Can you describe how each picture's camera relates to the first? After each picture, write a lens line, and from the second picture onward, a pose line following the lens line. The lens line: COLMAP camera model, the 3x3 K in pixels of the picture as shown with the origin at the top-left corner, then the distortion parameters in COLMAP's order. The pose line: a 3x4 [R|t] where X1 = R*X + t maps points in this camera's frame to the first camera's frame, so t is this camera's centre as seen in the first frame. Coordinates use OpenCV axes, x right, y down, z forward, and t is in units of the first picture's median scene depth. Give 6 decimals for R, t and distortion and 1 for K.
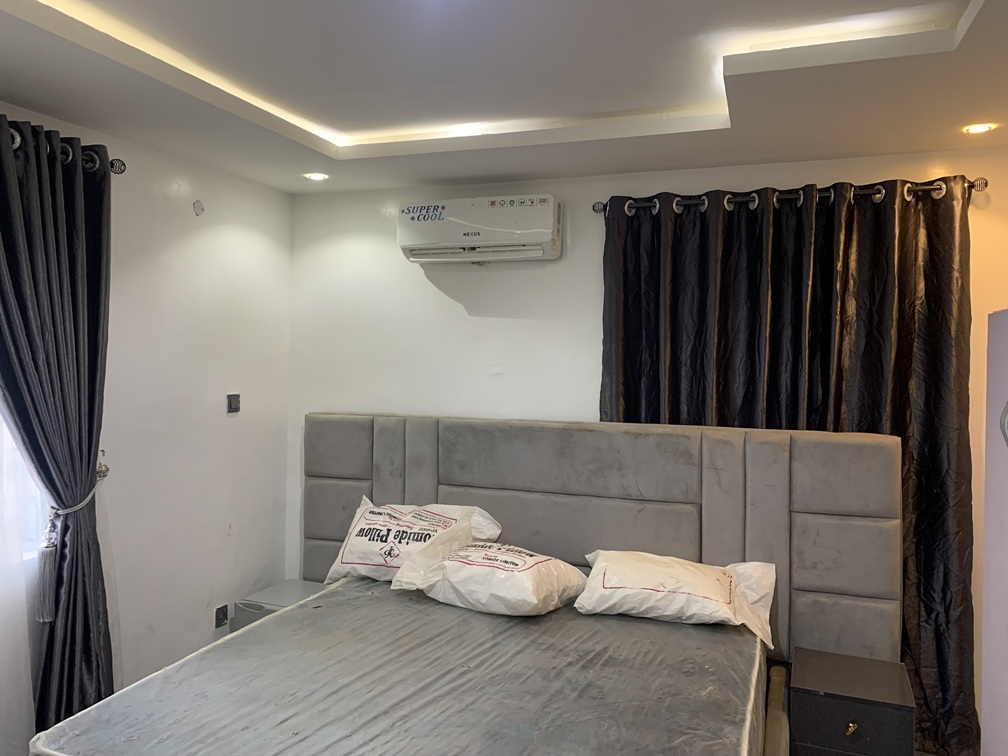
lens RADIAL K [[777.2, 0, 505.1], [0, 777.2, 372.7], [0, 0, 1]] dist [0.049771, -0.030408]
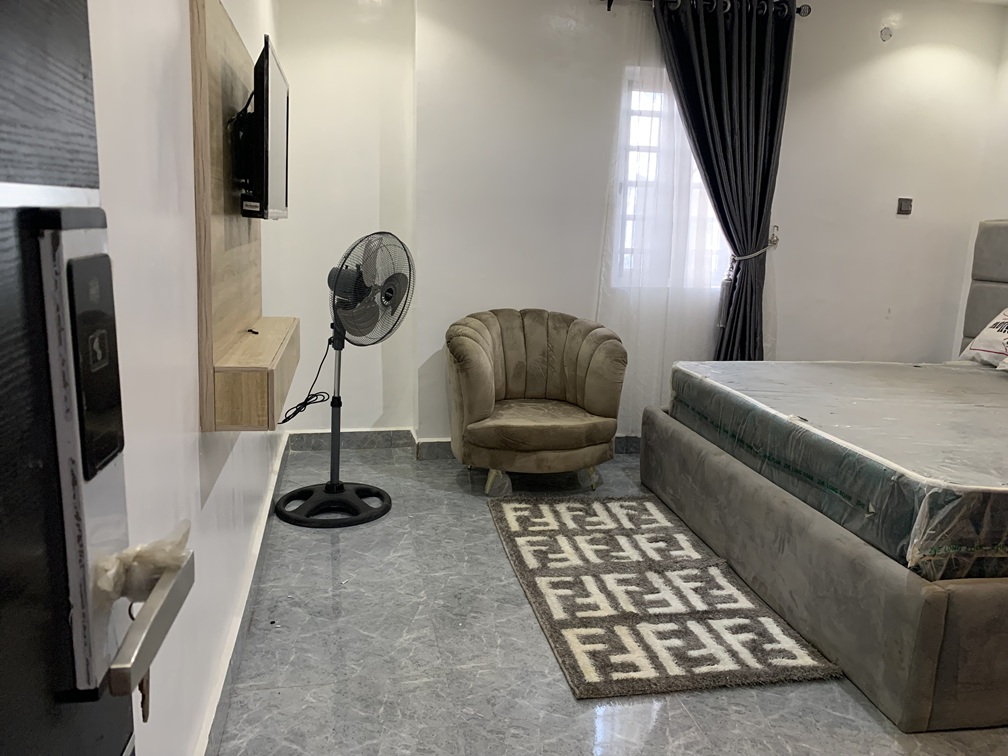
lens RADIAL K [[777.2, 0, 506.0], [0, 777.2, 376.7], [0, 0, 1]] dist [0.049771, -0.030408]
pose [[0.508983, 0.169142, -0.843995, 0.412822], [-0.051425, 0.984728, 0.166333, 0.132751], [0.859239, -0.041258, 0.509908, -0.138473]]
